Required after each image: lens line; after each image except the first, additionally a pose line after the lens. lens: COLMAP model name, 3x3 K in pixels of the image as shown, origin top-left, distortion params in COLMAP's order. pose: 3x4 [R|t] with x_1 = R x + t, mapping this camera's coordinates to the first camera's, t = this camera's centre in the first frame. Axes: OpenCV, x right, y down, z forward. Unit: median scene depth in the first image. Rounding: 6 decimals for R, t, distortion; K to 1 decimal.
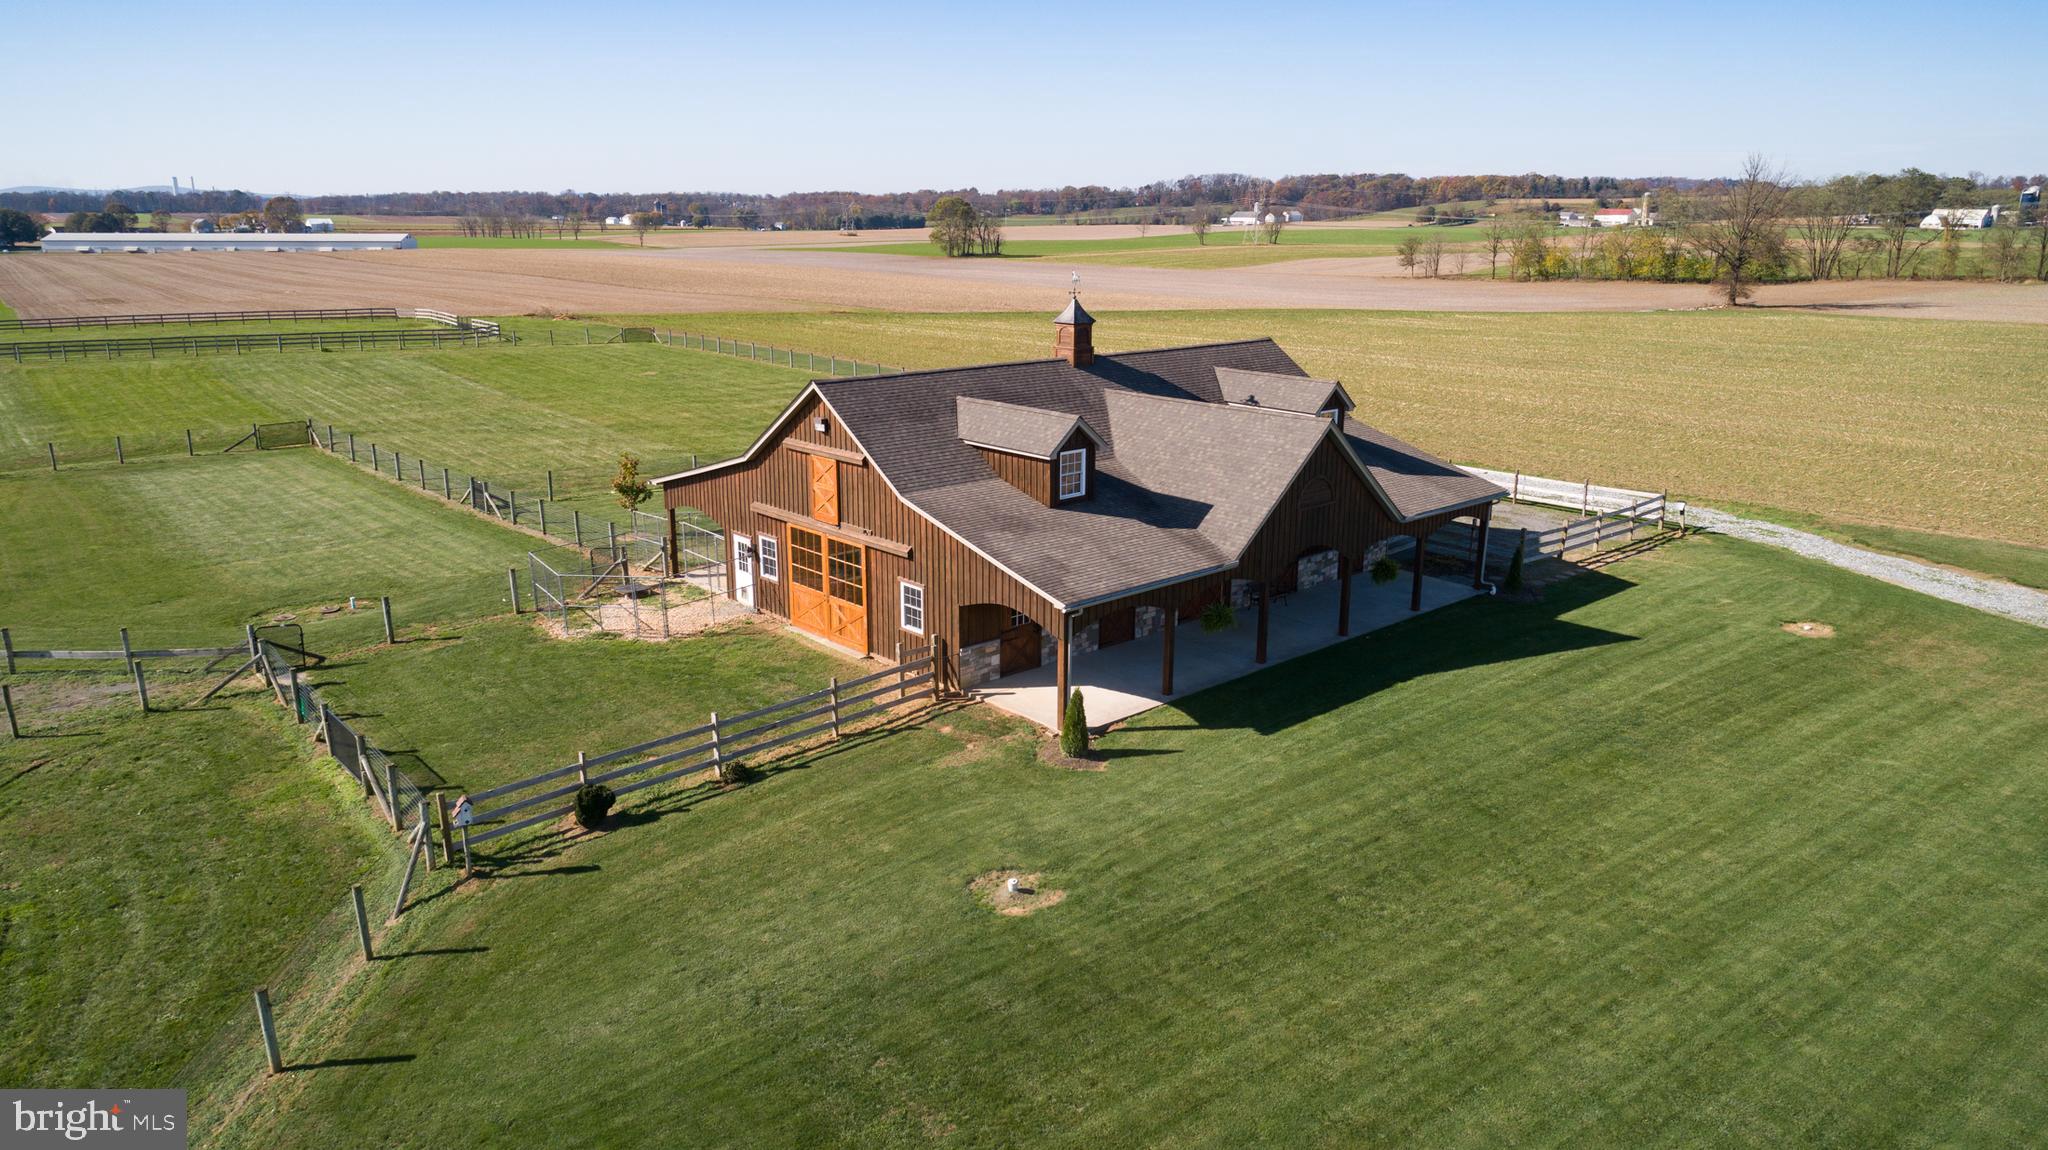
lens RADIAL K [[1368.5, 0, 1017.9], [0, 1368.5, 576.8], [0, 0, 1]] dist [-0.015003, 0.005894]
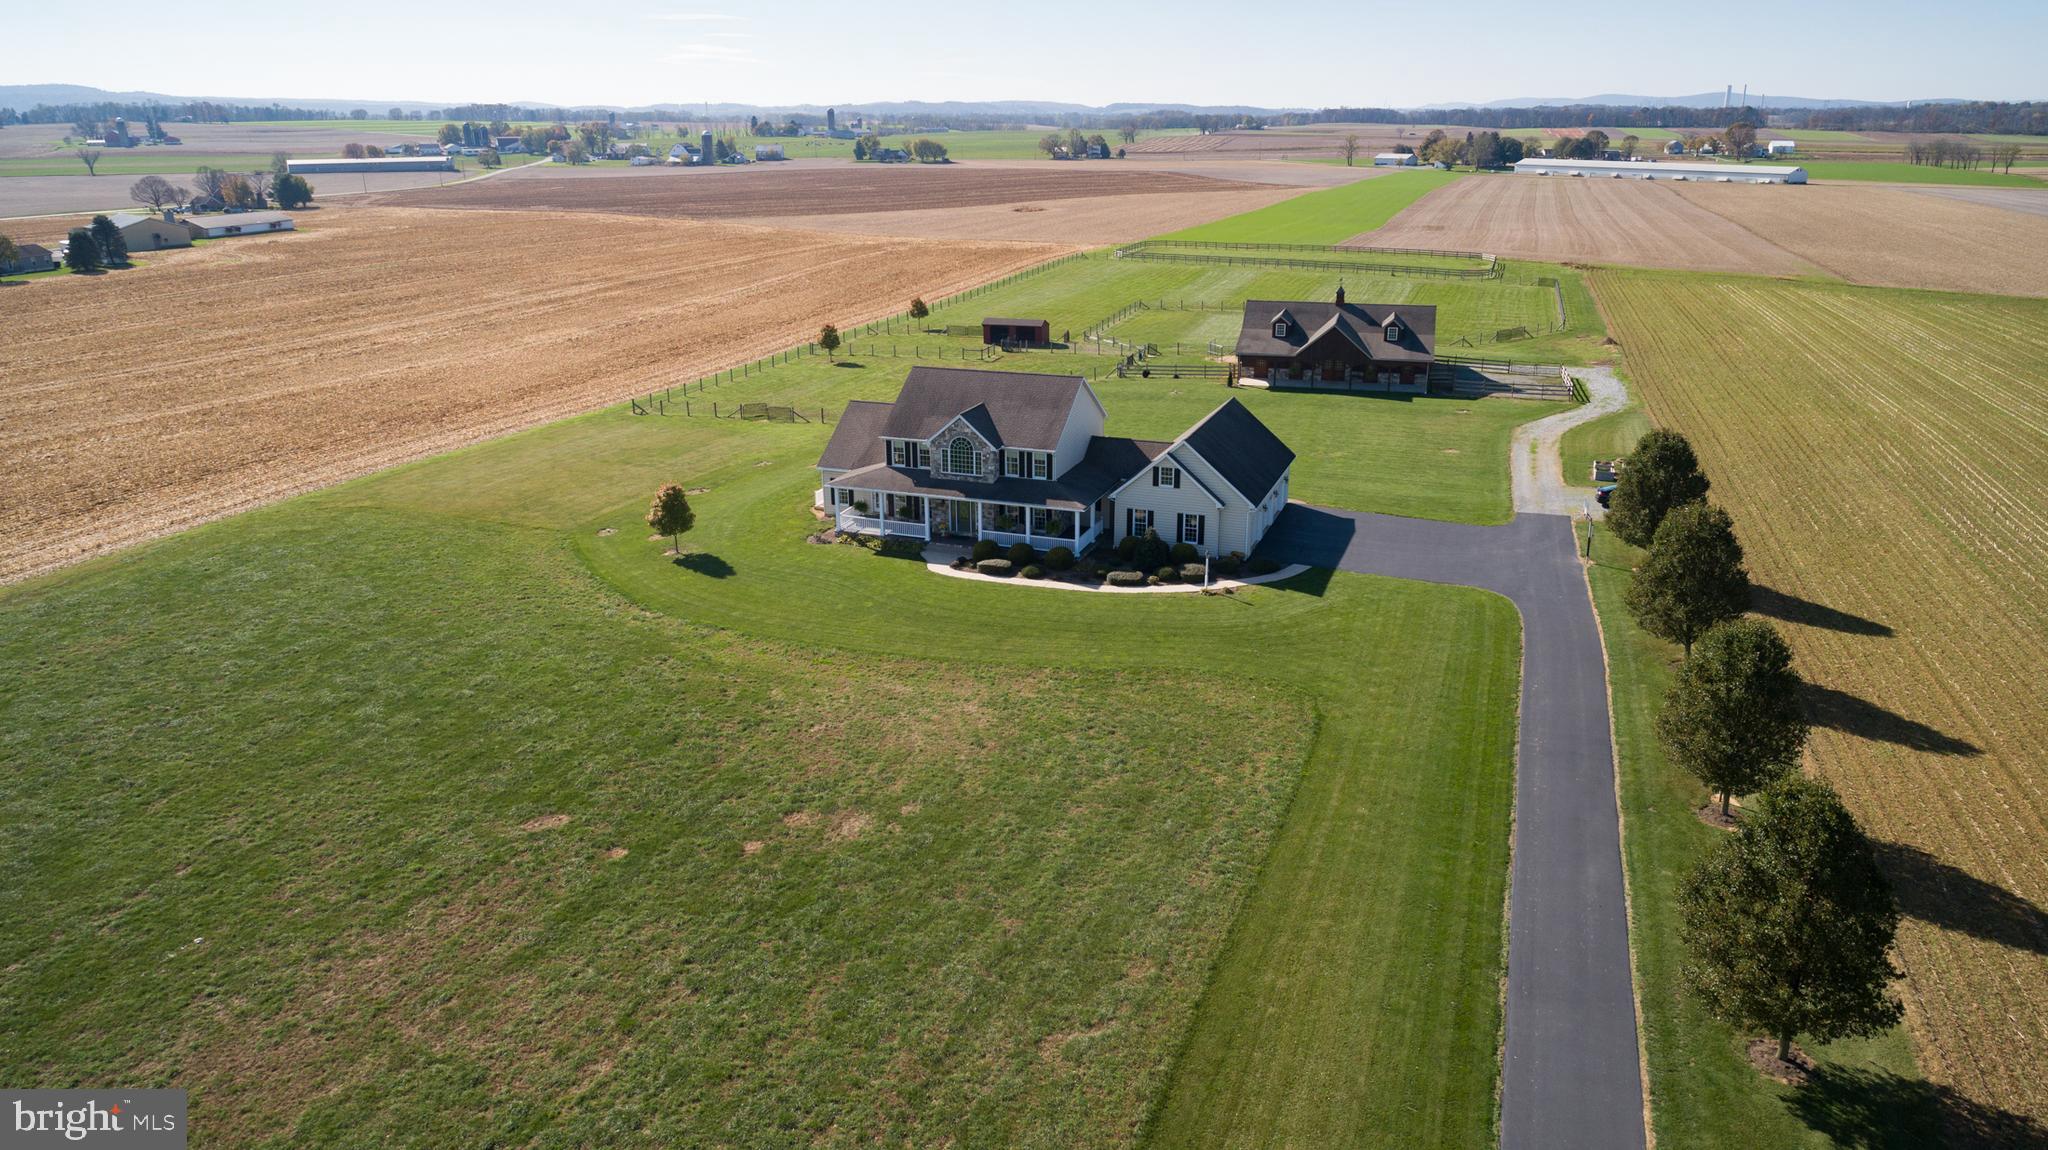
lens RADIAL K [[1368.5, 0, 1024.2], [0, 1368.5, 577.4], [0, 0, 1]] dist [-0.015003, 0.005894]
pose [[0.542728, 0.264073, -0.797316, 1.681966], [-0.212098, 0.961612, 0.174114, 0.046847], [0.812688, 0.074612, 0.577903, -1.035551]]
